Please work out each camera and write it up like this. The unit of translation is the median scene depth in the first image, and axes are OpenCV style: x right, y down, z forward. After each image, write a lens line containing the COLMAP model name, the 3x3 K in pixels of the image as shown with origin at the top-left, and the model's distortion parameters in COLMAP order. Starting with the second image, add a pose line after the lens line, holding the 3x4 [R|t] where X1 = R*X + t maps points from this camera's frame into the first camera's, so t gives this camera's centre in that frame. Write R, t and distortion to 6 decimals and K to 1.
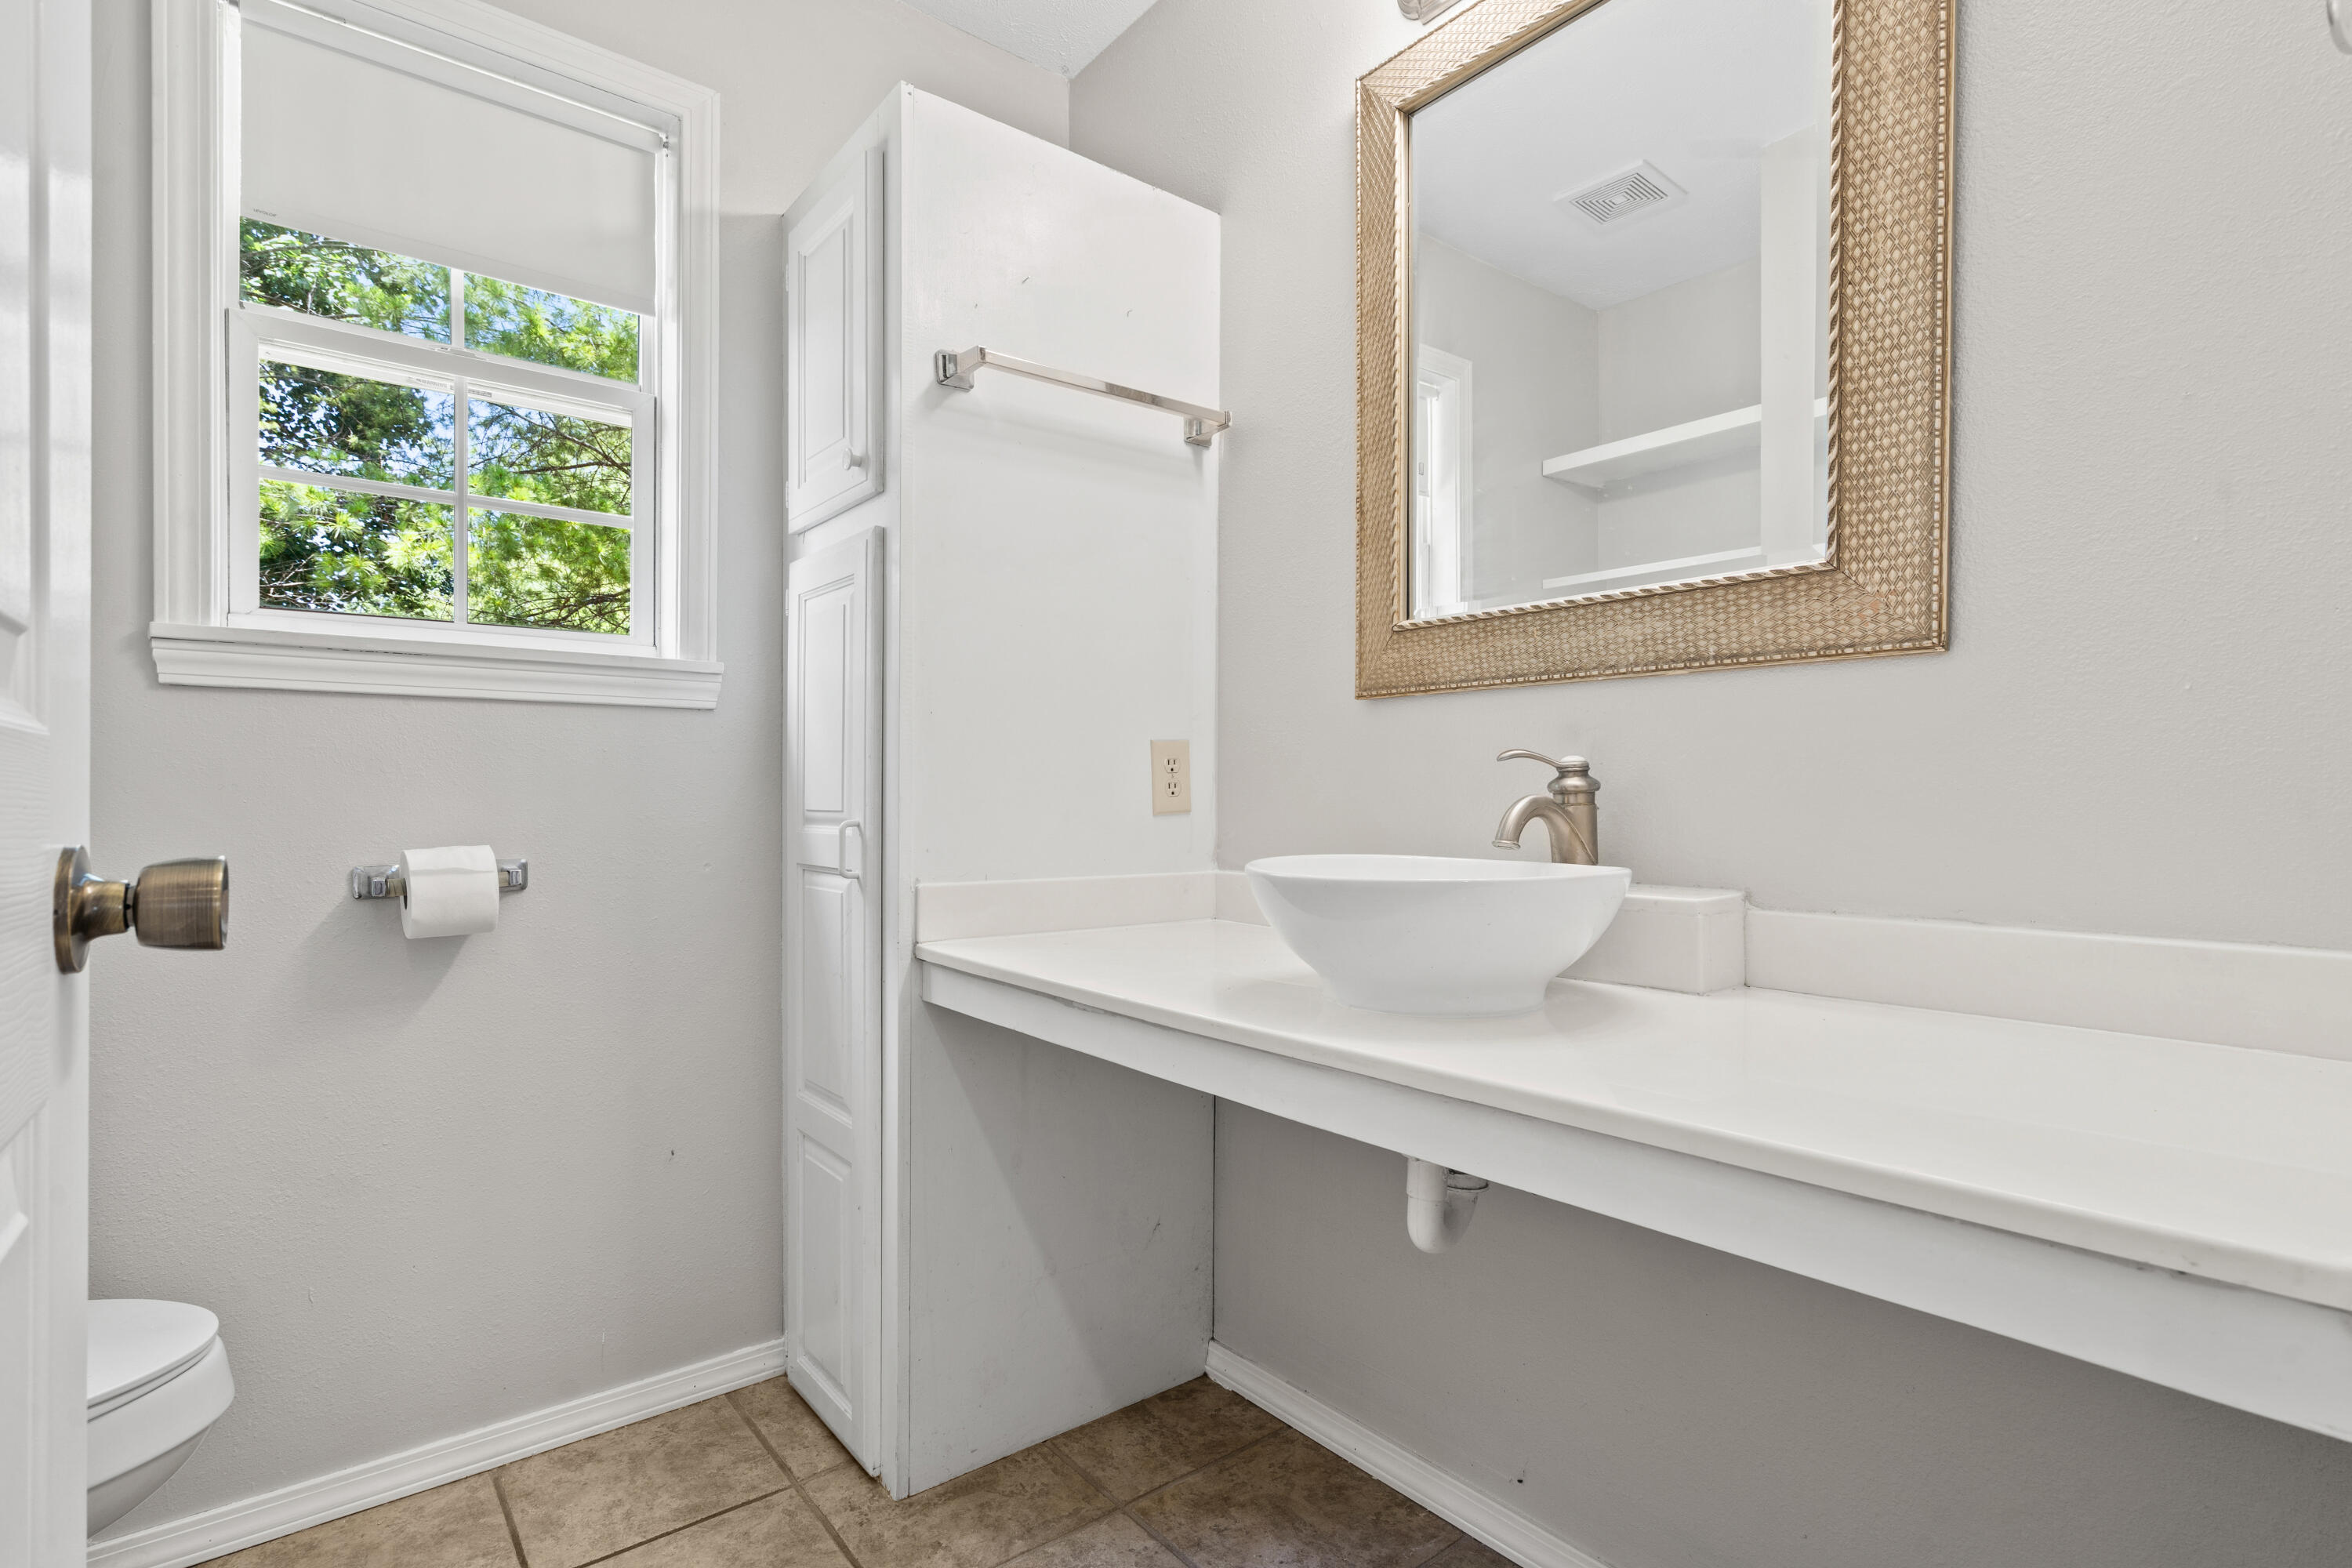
lens RADIAL K [[1136.2, 0, 1174.3], [0, 1136.2, 785.5], [0, 0, 1]] dist [0.001564, 0.000878]
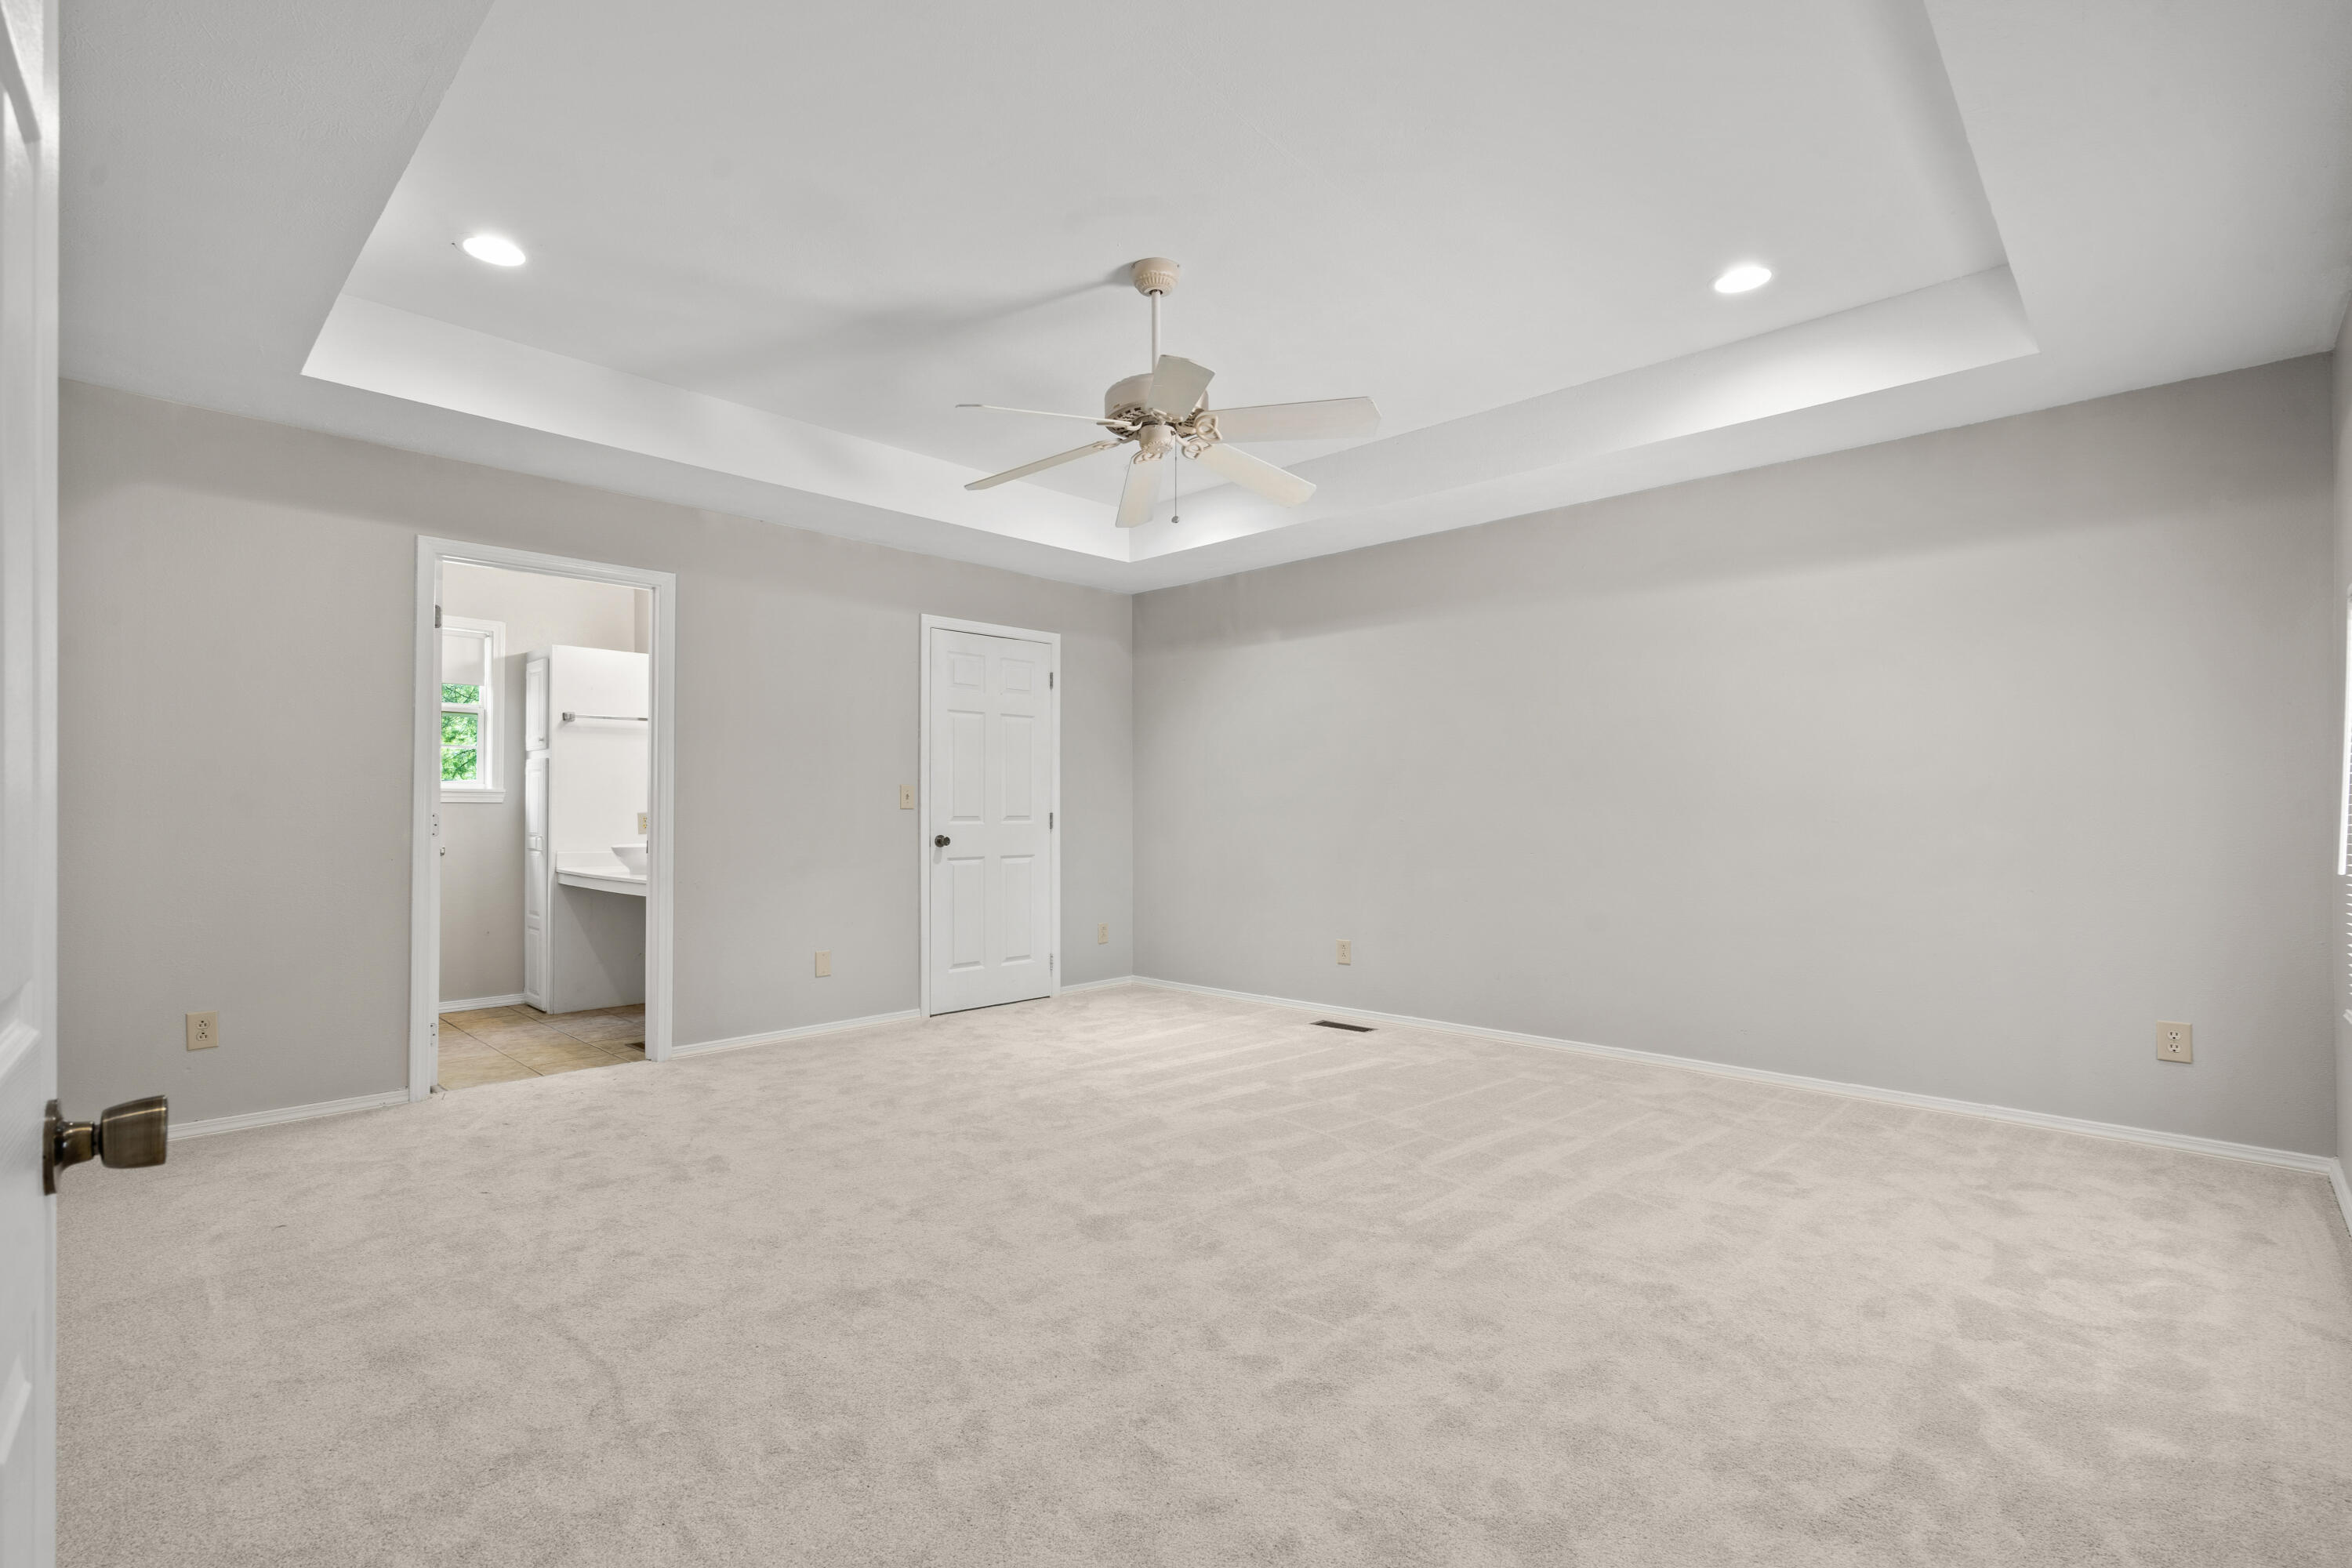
lens RADIAL K [[1075.7, 0, 1178.3], [0, 1075.7, 802.6], [0, 0, 1]] dist [-0.004442, 0.001851]
pose [[0.990667, 0.004351, 0.136236, 1.205726], [-0.003665, 0.999979, -0.005284, -0.060181], [-0.136256, 0.004735, 0.990662, -2.550941]]
